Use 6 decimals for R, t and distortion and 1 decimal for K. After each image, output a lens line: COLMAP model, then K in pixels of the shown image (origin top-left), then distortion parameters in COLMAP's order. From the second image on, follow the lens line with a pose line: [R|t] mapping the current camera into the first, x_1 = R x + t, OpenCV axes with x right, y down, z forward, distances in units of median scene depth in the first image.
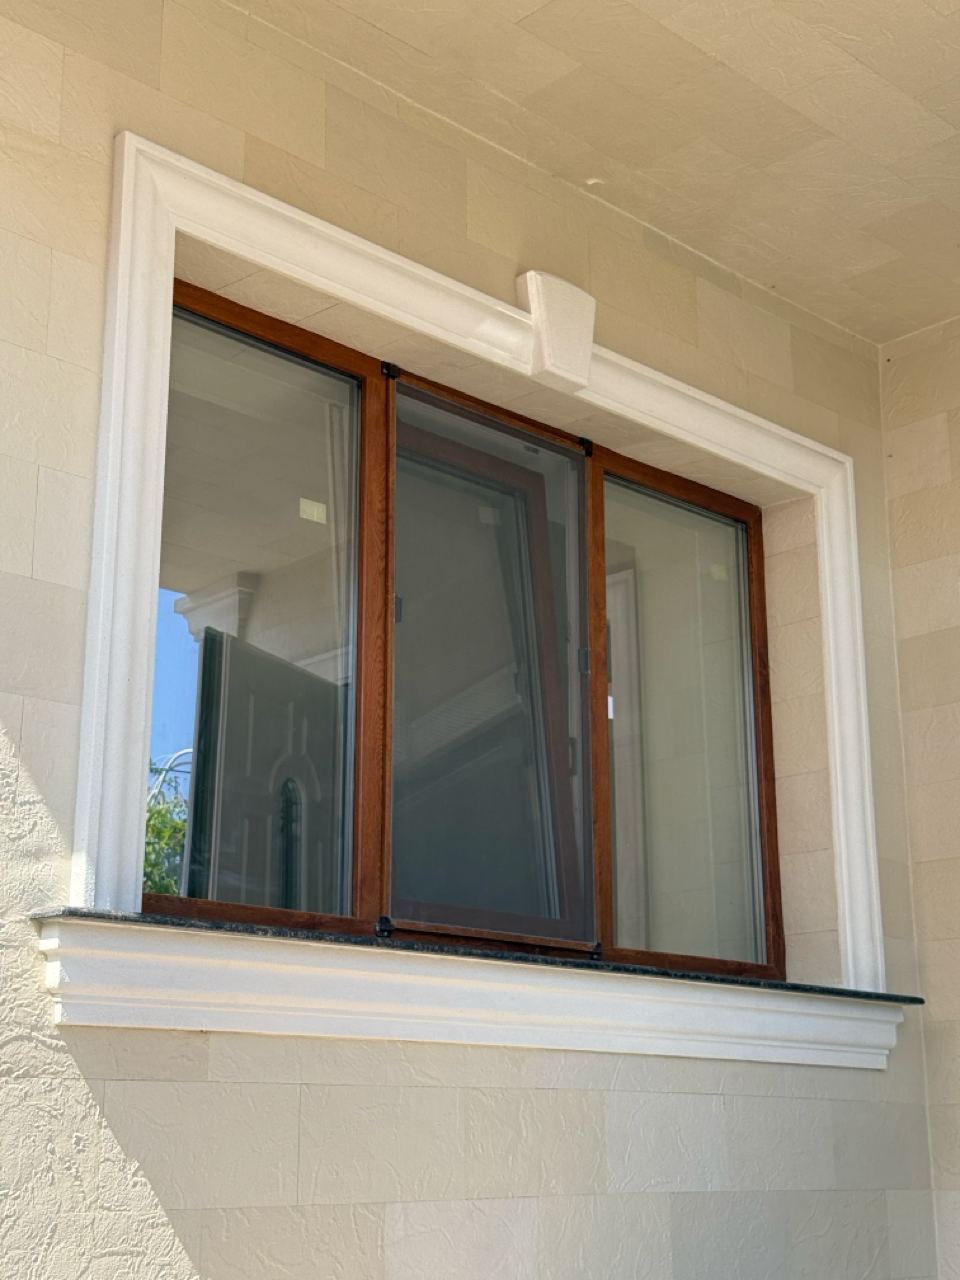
lens RADIAL K [[1784.1, 0, 480.0], [0, 1784.1, 640.0], [0, 0, 1]] dist [0.174857, -0.062491]
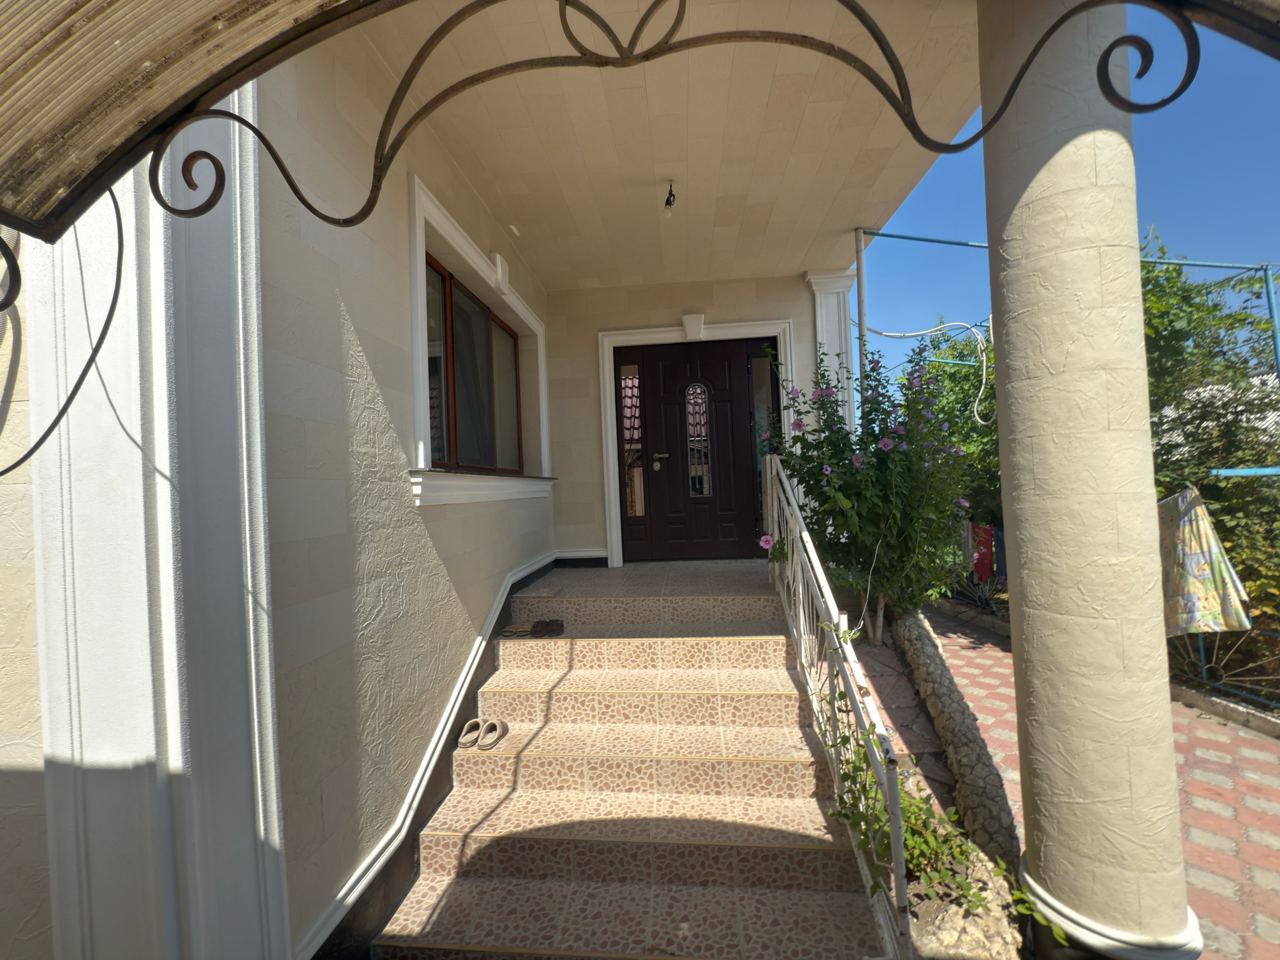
lens RADIAL K [[521.8, 0, 640.0], [0, 521.8, 480.0], [0, 0, 1]] dist [0.000895, -0.000144]
pose [[0.755071, -0.024190, 0.655197, -0.360299], [-0.131973, 0.973258, 0.188023, -0.026463], [-0.642224, -0.228439, 0.731686, 0.105359]]
